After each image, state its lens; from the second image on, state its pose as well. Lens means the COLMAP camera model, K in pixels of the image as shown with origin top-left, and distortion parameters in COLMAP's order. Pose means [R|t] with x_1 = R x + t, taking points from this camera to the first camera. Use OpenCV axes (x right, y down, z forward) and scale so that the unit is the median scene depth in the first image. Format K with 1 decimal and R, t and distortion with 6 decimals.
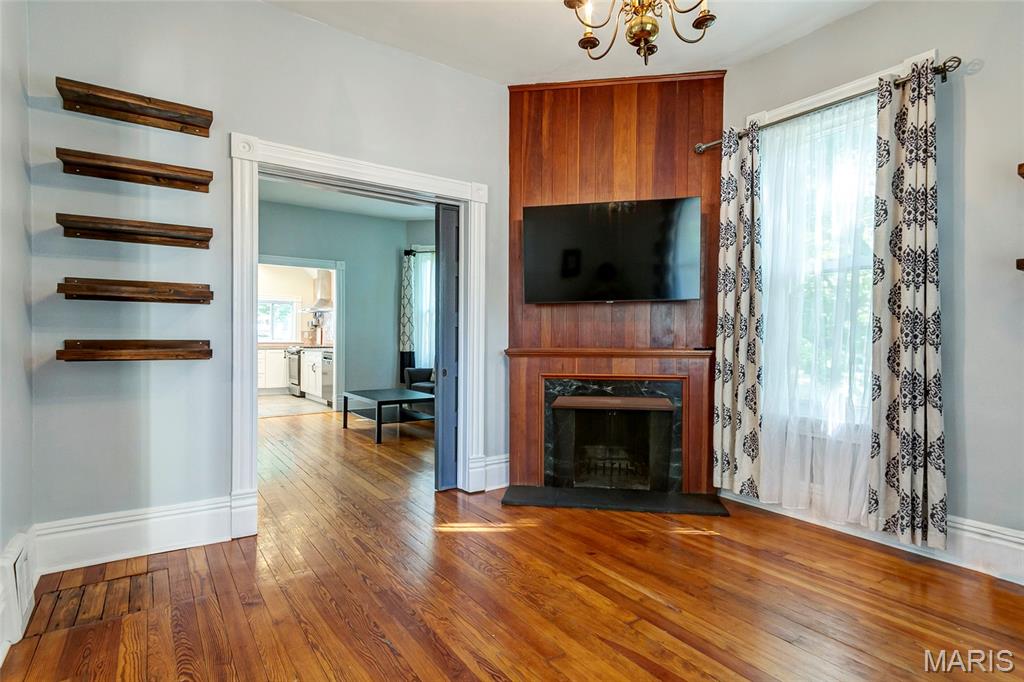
lens RADIAL K [[524.0, 0, 508.1], [0, 524.0, 342.8], [0, 0, 1]] dist [0.019659, -0.000308]
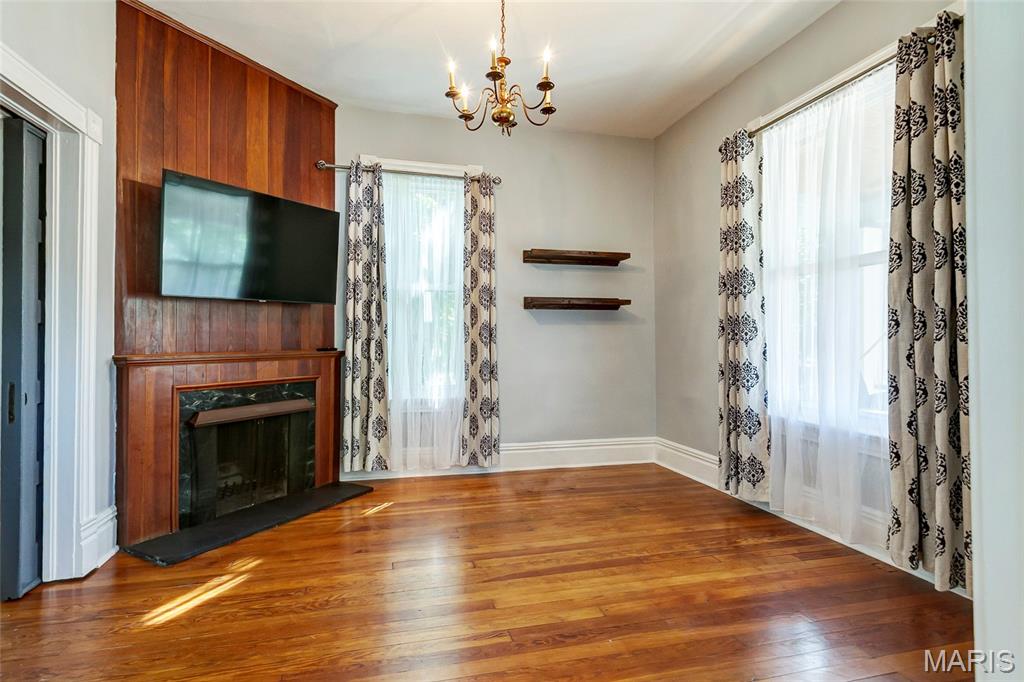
lens RADIAL K [[520.2, 0, 513.8], [0, 520.2, 332.9], [0, 0, 1]] dist [0.001794, -0.000052]
pose [[0.336513, 0.008307, 0.941642, -0.555263], [0.010566, 0.999865, -0.012597, -0.006174], [-0.941619, 0.014188, 0.336380, 0.295958]]
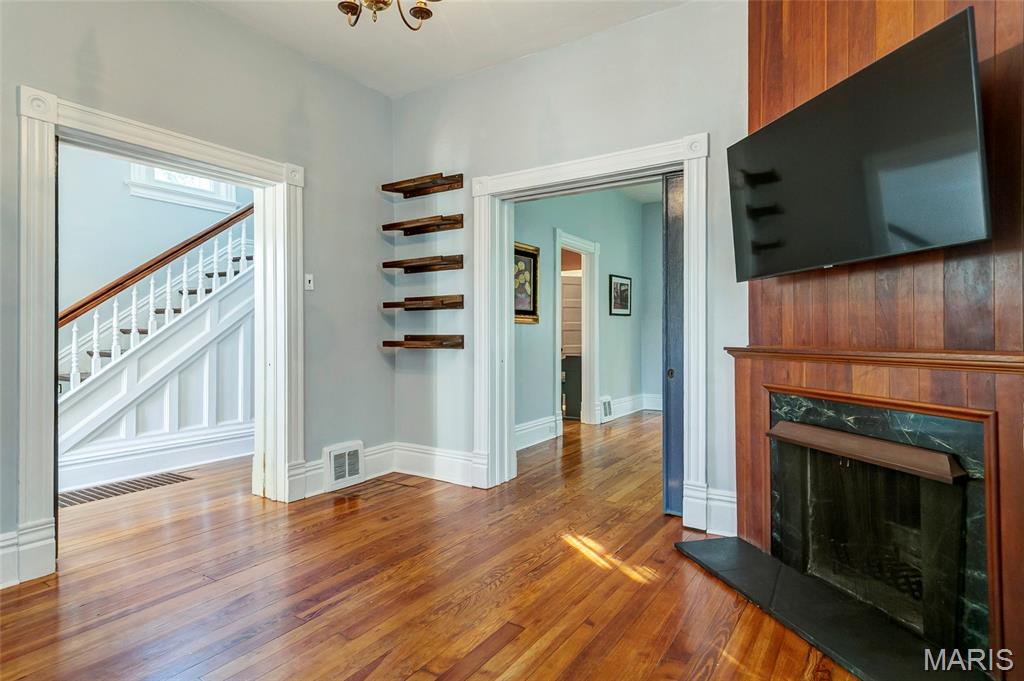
lens RADIAL K [[558.6, 0, 511.5], [0, 558.6, 330.6], [0, 0, 1]] dist [0.020754, -0.000198]
pose [[0.369739, -0.012021, -0.929058, 0.681629], [-0.003476, 0.999891, -0.014321, 0.002795], [0.929129, 0.008524, 0.369657, 0.482321]]
